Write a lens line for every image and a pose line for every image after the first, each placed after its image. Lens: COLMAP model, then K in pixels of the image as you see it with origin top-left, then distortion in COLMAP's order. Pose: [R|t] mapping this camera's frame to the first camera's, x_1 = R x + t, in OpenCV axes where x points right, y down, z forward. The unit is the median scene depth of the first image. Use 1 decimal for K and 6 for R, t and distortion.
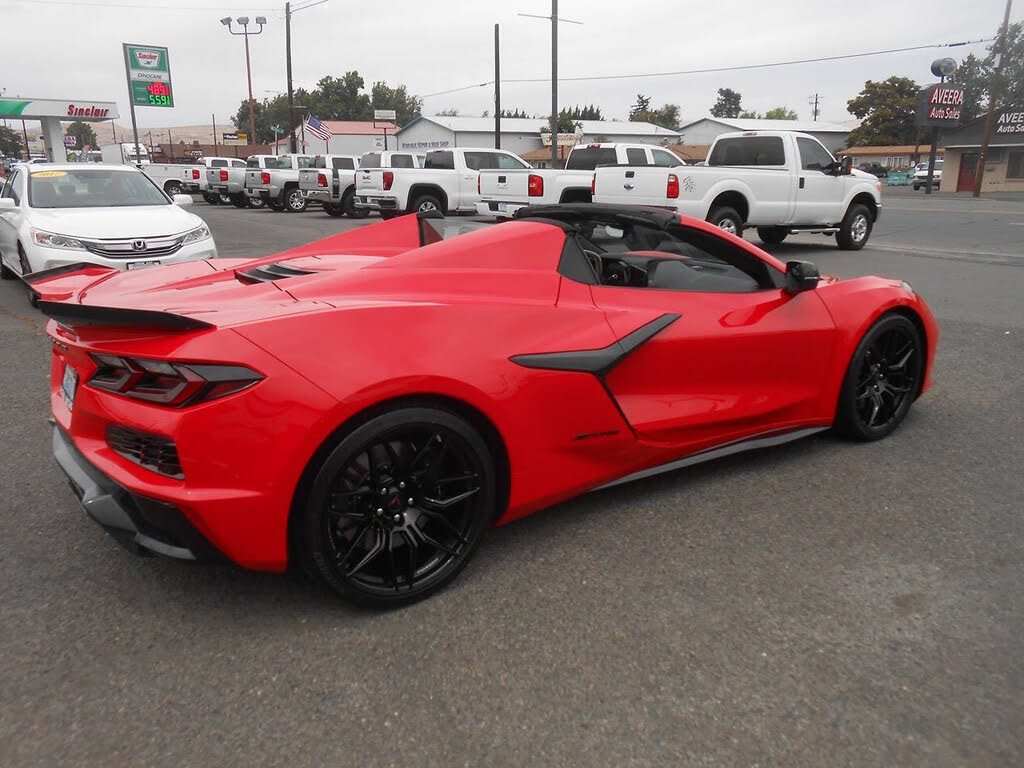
lens RADIAL K [[774.2, 0, 518.4], [0, 774.2, 383.6], [0, 0, 1]] dist [-0.034763, 0.050092]
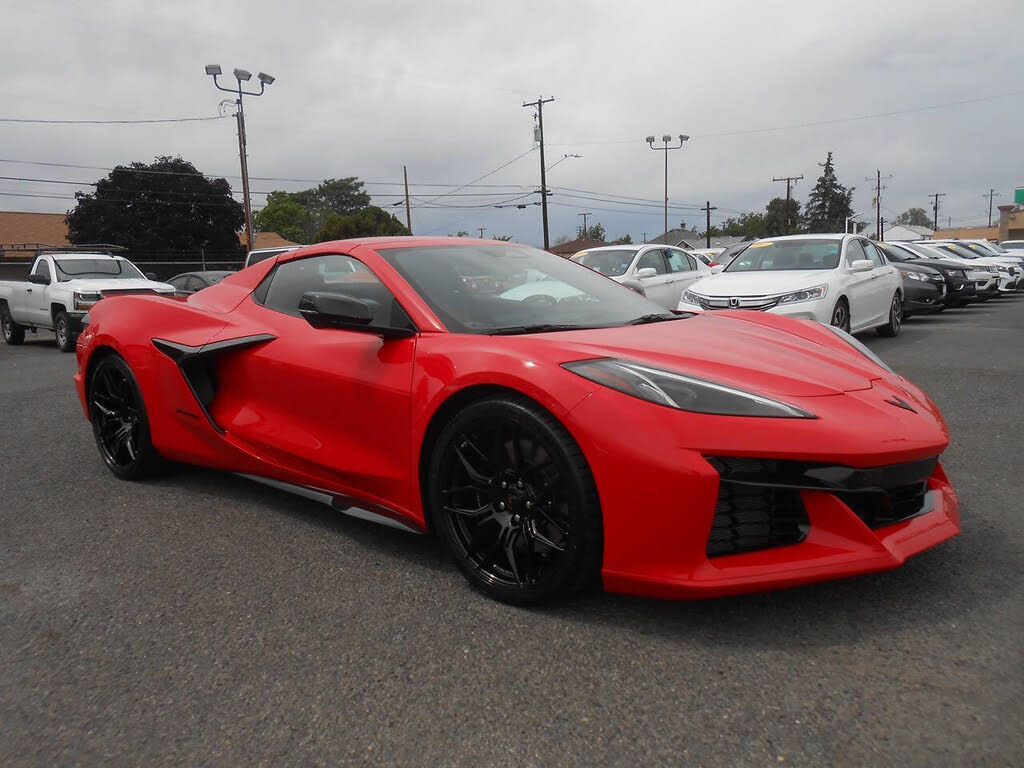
lens RADIAL K [[778.5, 0, 510.8], [0, 778.5, 386.2], [0, 0, 1]] dist [-0.034089, 0.038980]
pose [[0.232894, 0.127622, -0.964092, 1.409627], [-0.227297, 0.971038, 0.073633, -0.188386], [0.945567, 0.201986, 0.255157, 1.127847]]
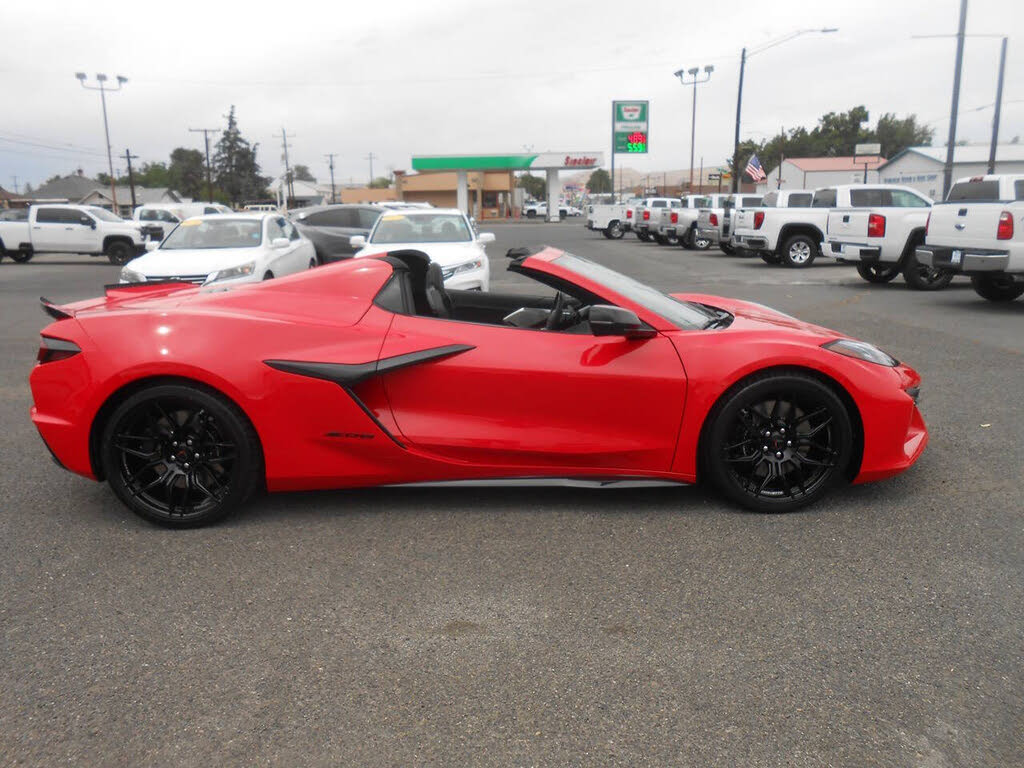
lens RADIAL K [[776.9, 0, 510.6], [0, 776.9, 386.6], [0, 0, 1]] dist [-0.037648, 0.048574]
pose [[0.826476, 0.109989, -0.552123, 0.935666], [-0.134419, 0.990917, -0.003812, -0.036772], [0.546688, 0.077366, 0.833754, 0.119742]]
